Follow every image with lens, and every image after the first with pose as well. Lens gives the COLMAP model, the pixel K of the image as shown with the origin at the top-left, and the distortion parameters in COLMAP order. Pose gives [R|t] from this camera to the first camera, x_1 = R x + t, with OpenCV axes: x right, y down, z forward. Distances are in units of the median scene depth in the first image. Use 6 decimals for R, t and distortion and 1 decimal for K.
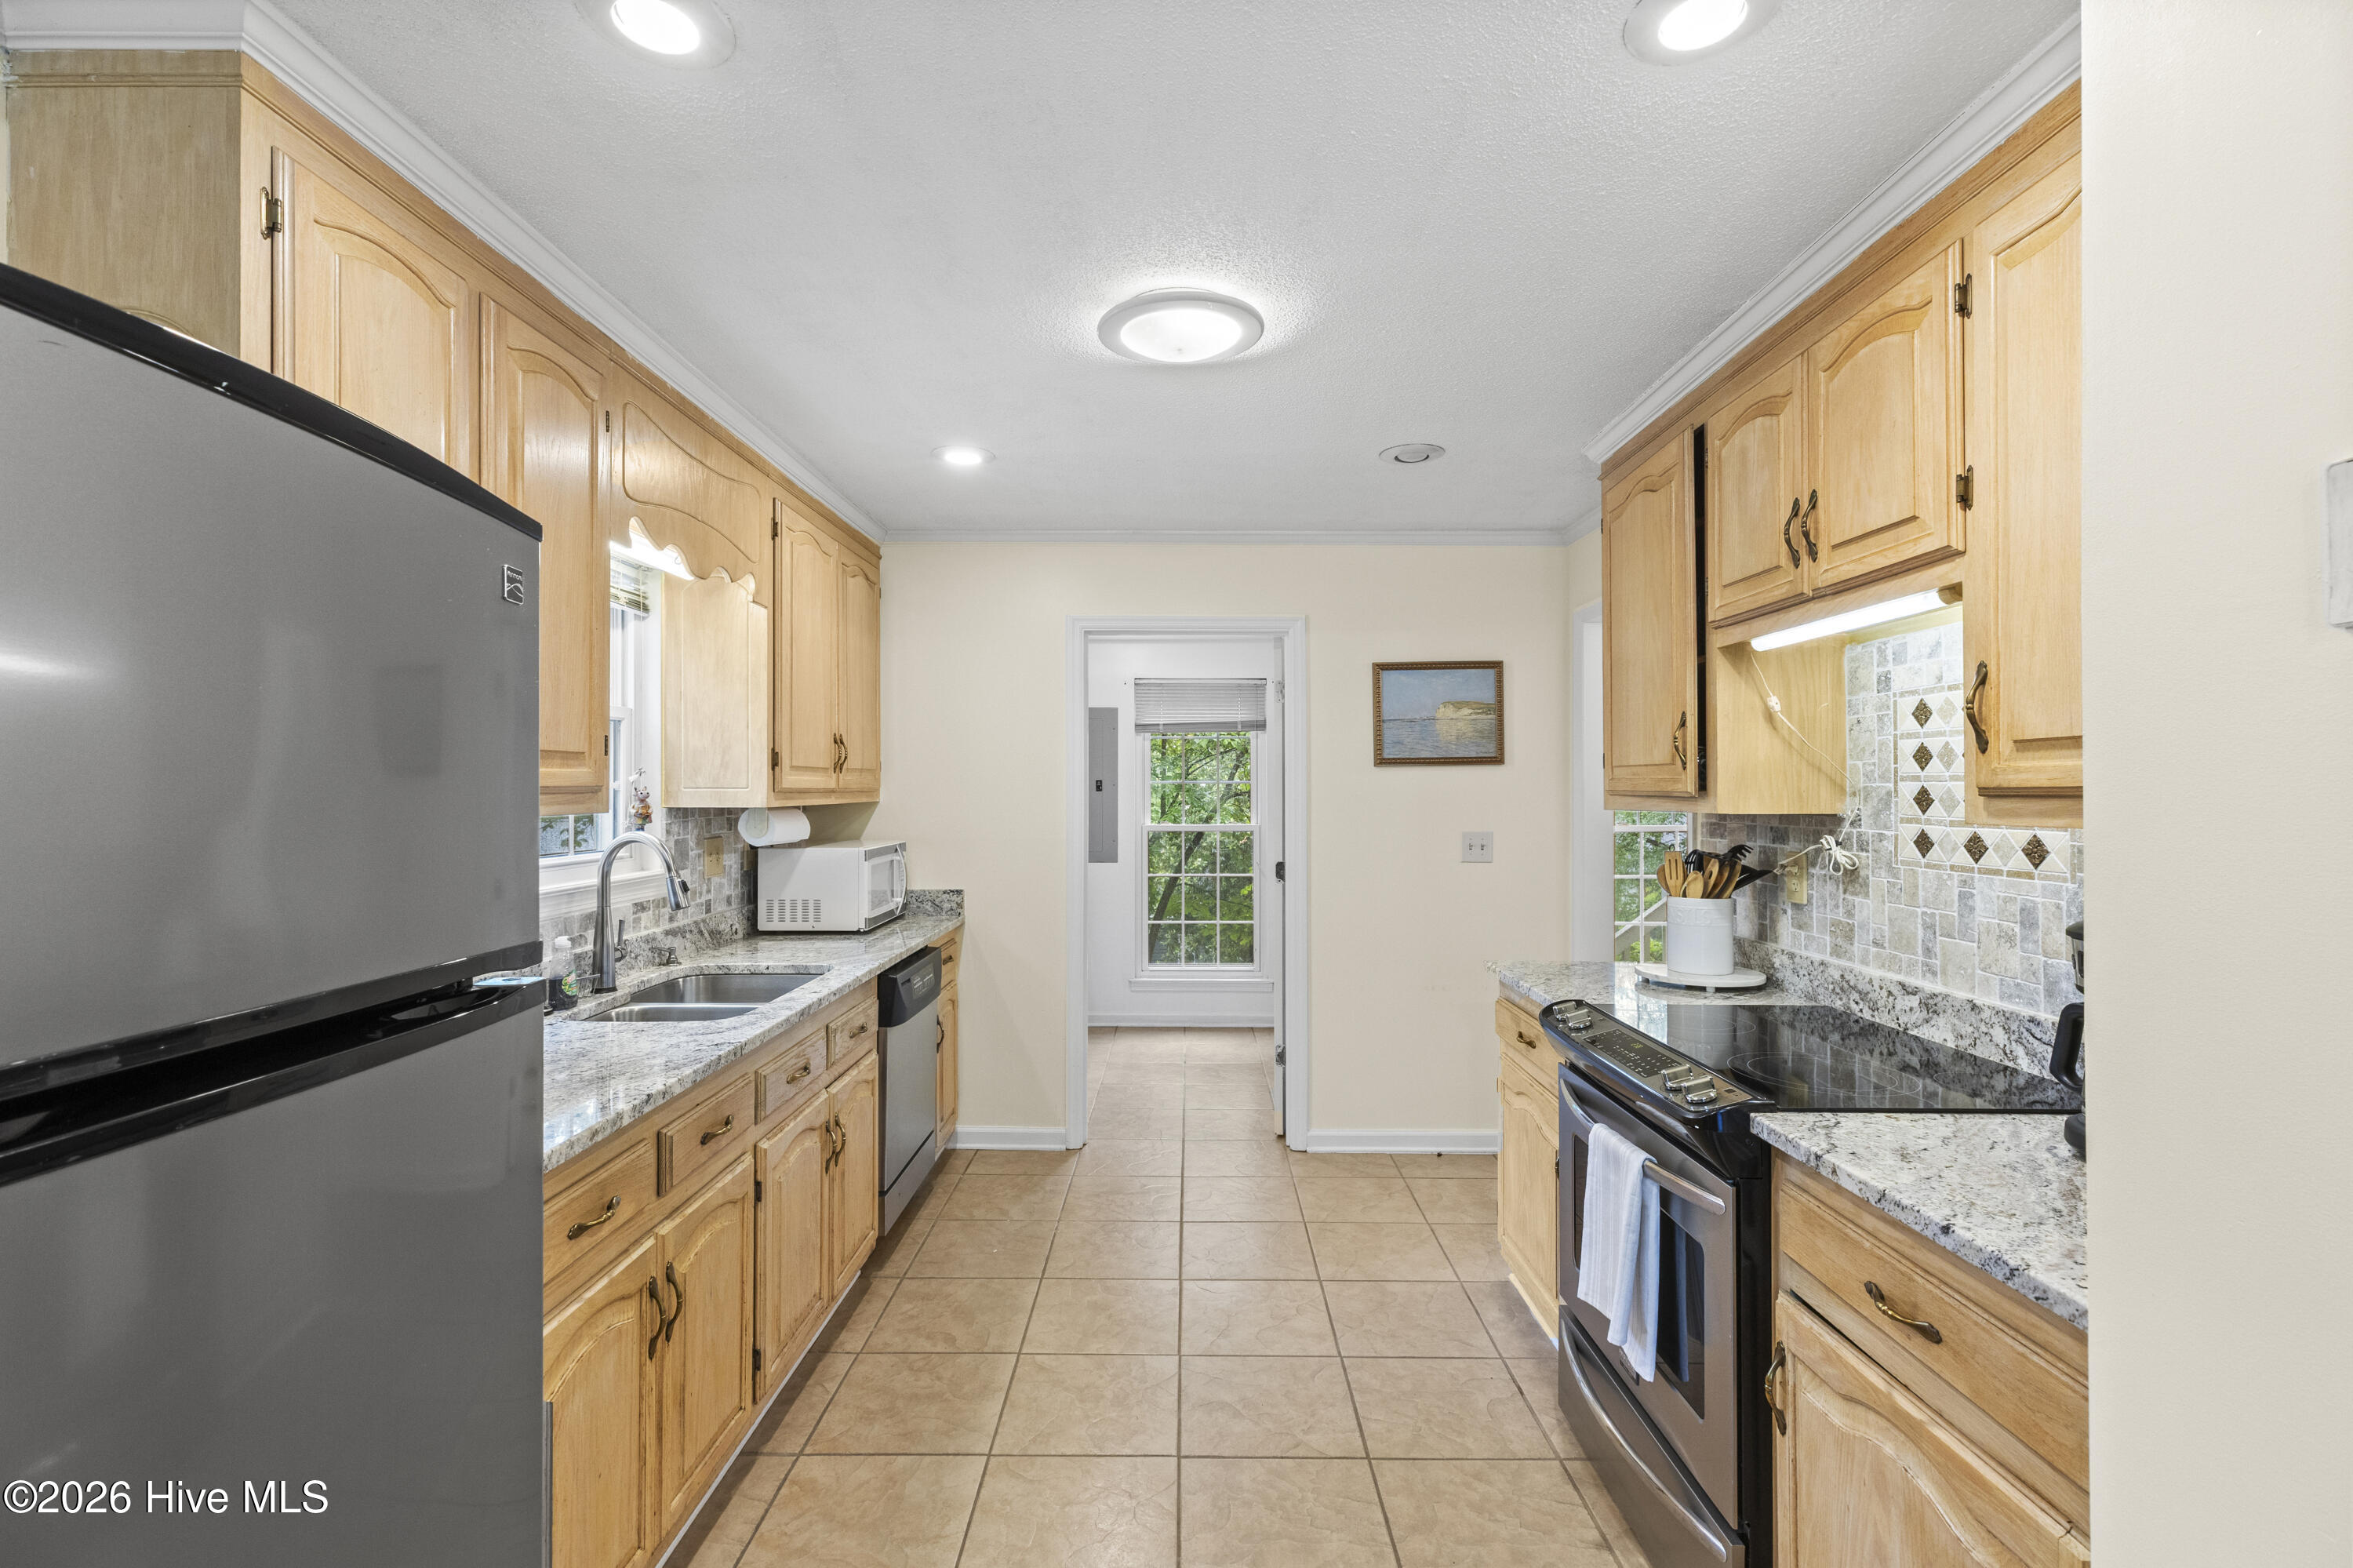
lens RADIAL K [[1076.3, 0, 1174.0], [0, 1076.3, 783.4], [0, 0, 1]] dist [0.005416, 0.000124]
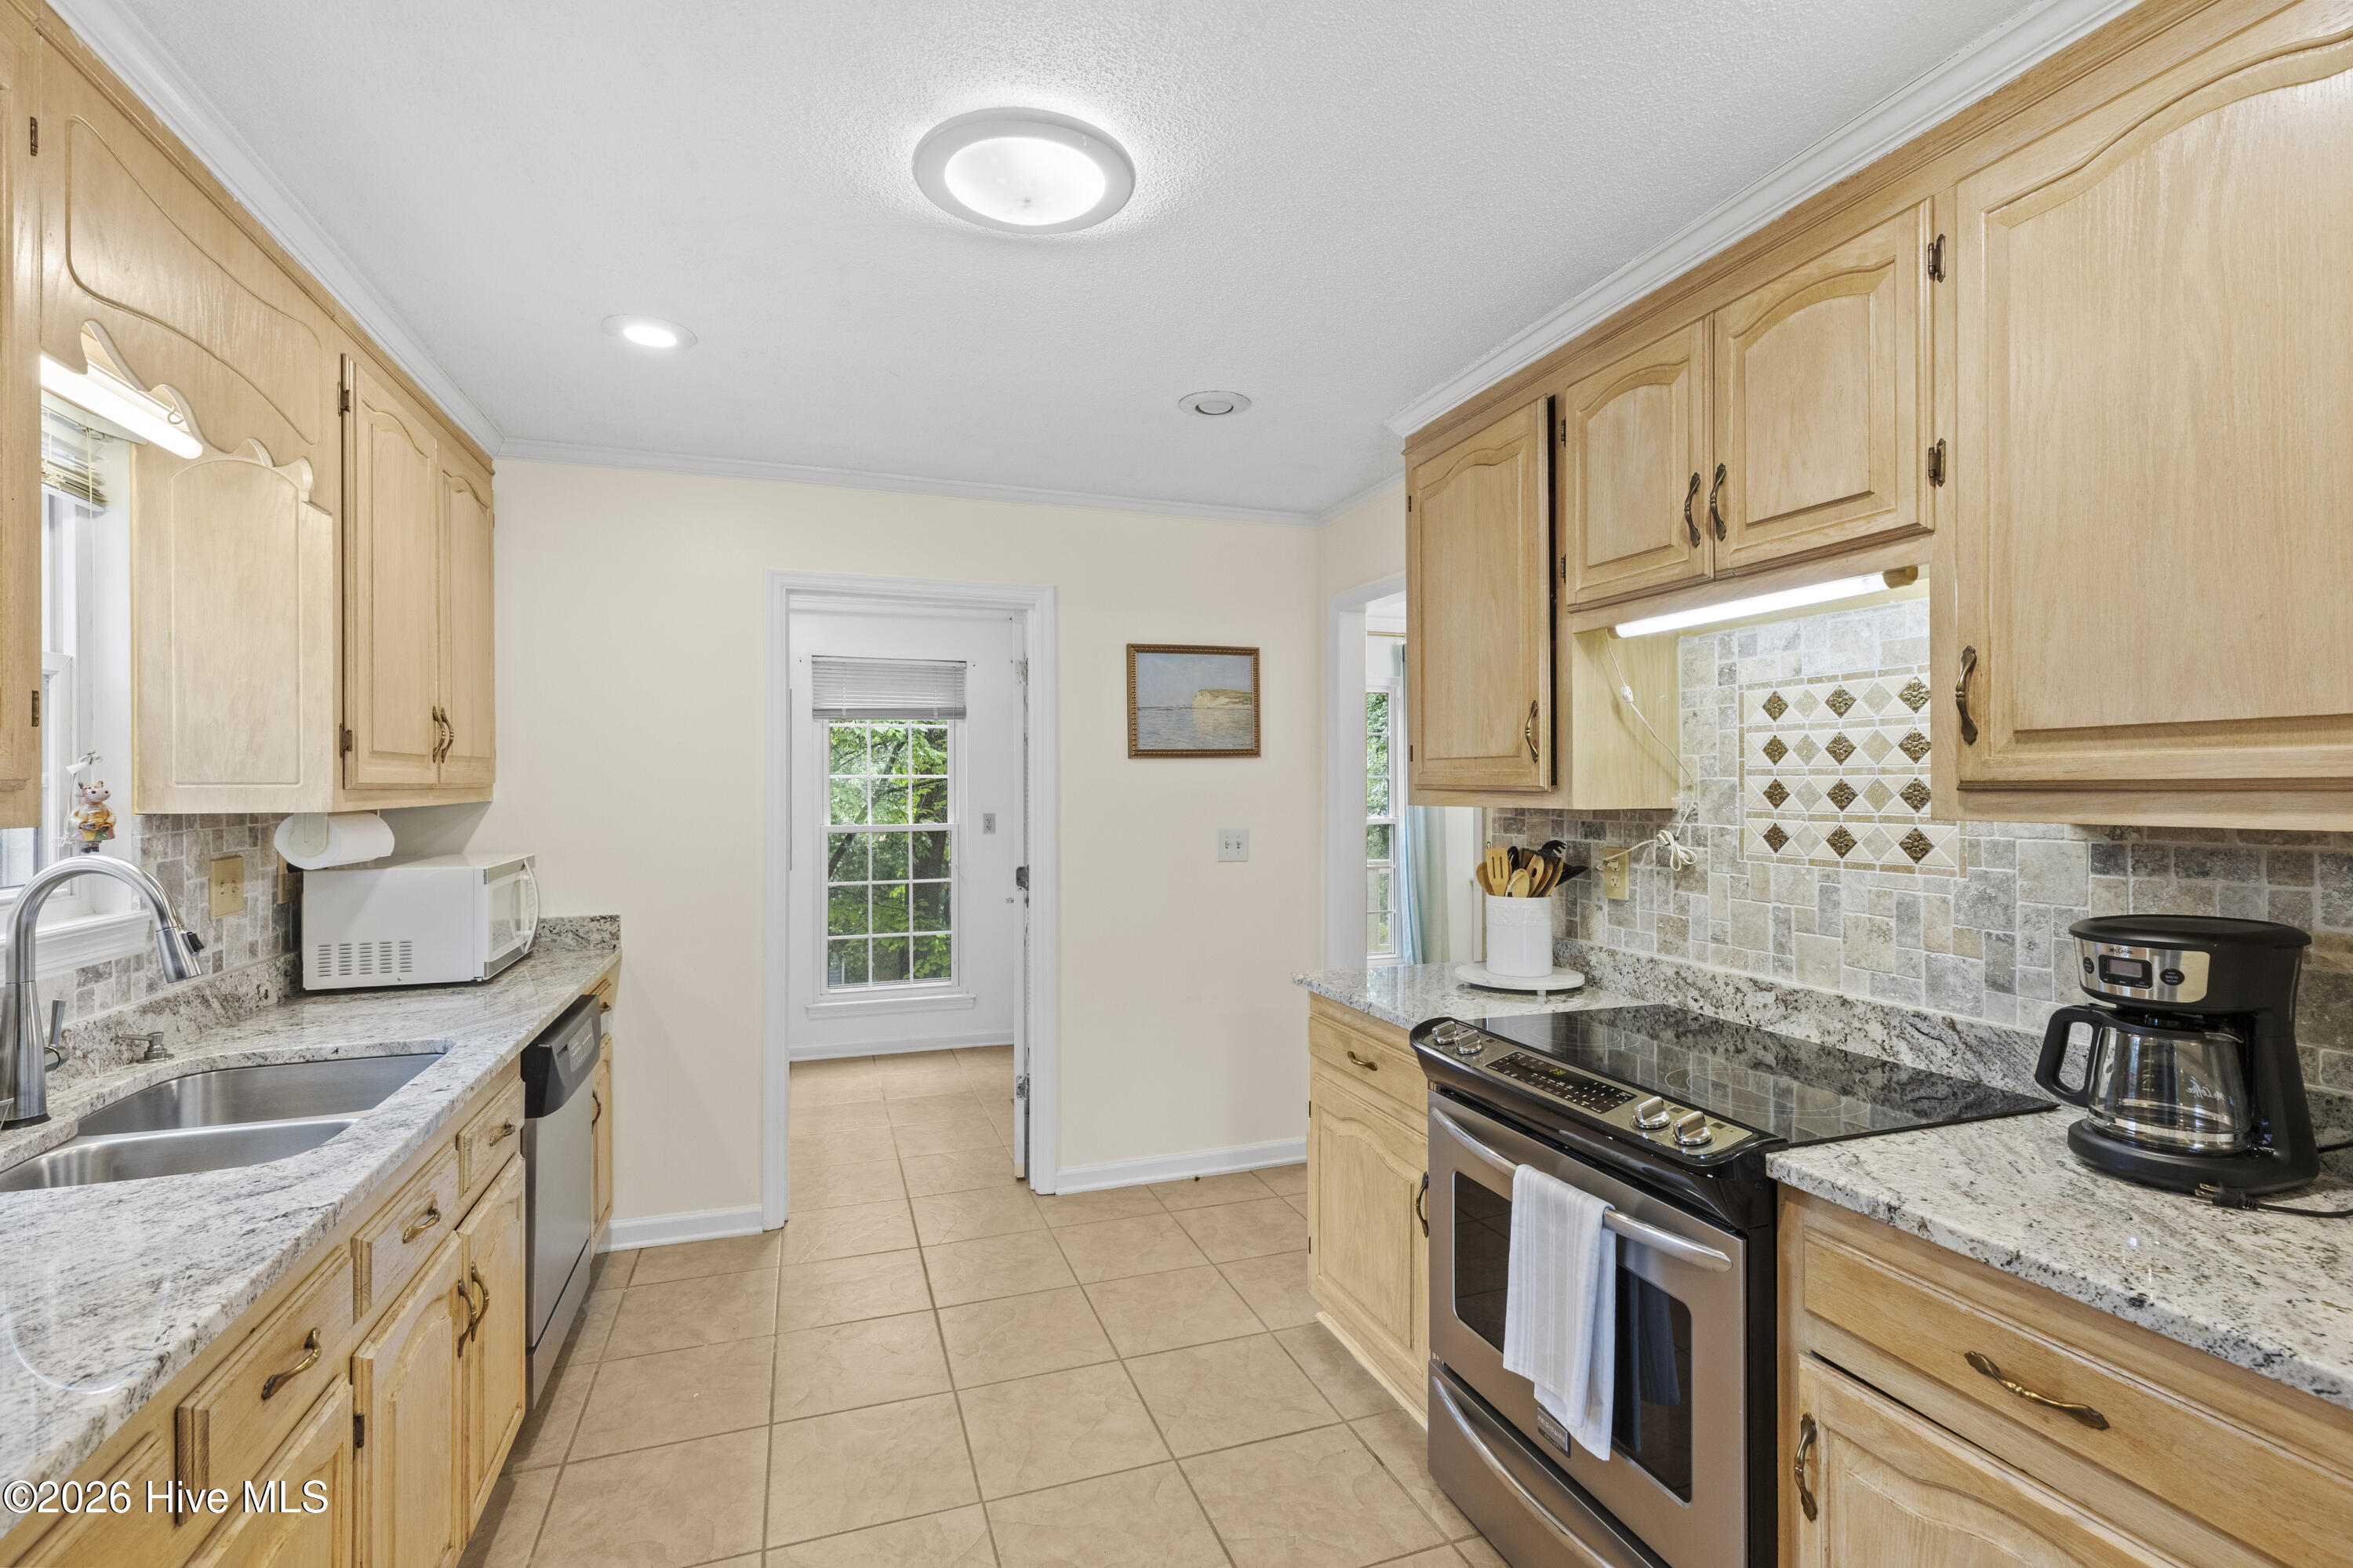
lens RADIAL K [[1076.3, 0, 1181.2], [0, 1076.3, 783.6], [0, 0, 1]] dist [0.005416, 0.000124]
pose [[0.938954, -0.001368, 0.344040, -0.127219], [-0.000369, 0.999988, 0.004982, 0.000988], [-0.344042, -0.004805, 0.938942, 0.208442]]
